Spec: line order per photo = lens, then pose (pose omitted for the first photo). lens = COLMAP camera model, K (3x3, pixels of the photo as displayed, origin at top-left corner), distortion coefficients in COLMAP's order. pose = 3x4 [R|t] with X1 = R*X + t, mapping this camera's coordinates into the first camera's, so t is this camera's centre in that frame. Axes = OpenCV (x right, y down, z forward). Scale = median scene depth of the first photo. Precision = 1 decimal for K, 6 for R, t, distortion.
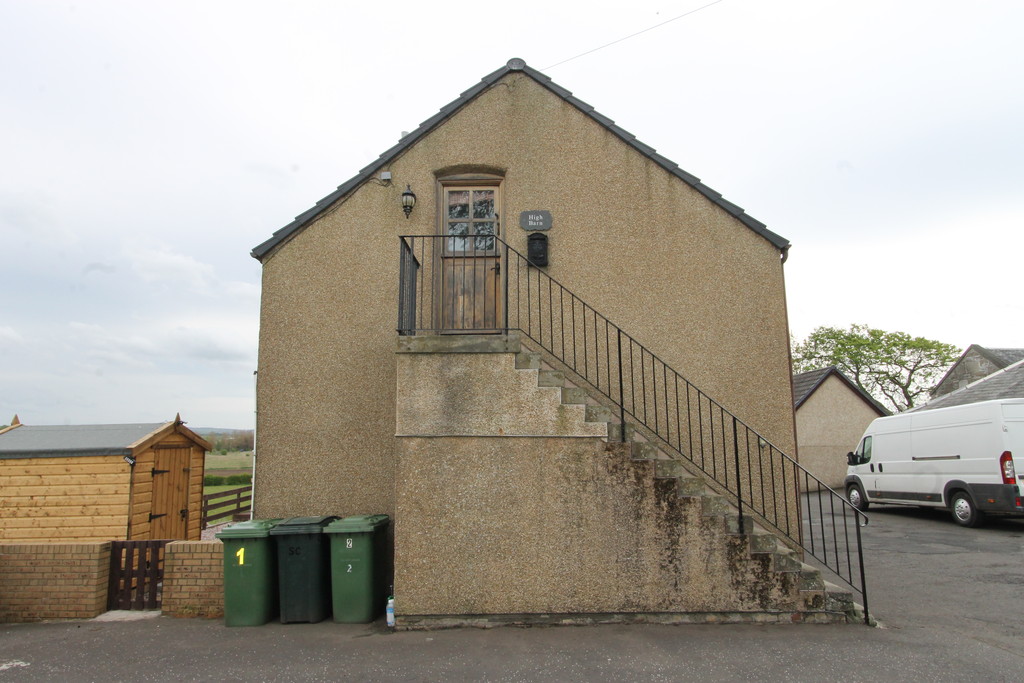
lens RADIAL K [[641.7, 0, 509.8], [0, 641.7, 336.4], [0, 0, 1]] dist [-0.027143, 0.013877]
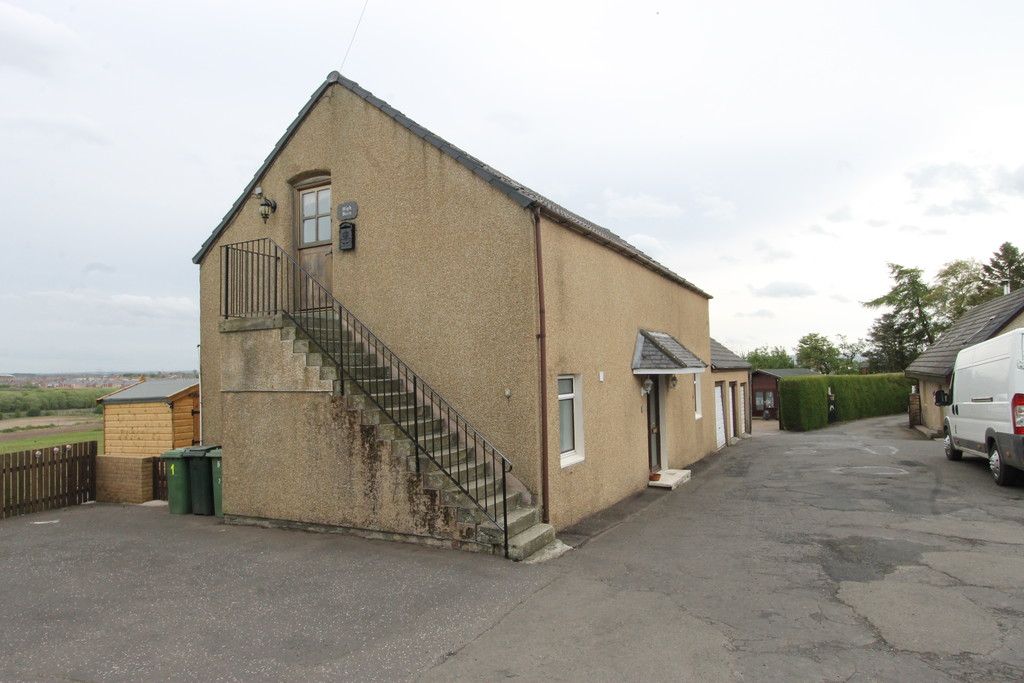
lens RADIAL K [[641.7, 0, 515.3], [0, 641.7, 341.6], [0, 0, 1]] dist [-0.027143, 0.013877]
pose [[0.893356, -0.039530, -0.447607, 1.004494], [0.090784, 0.991459, 0.093633, -0.025343], [0.440083, -0.124283, 0.889315, 0.046926]]
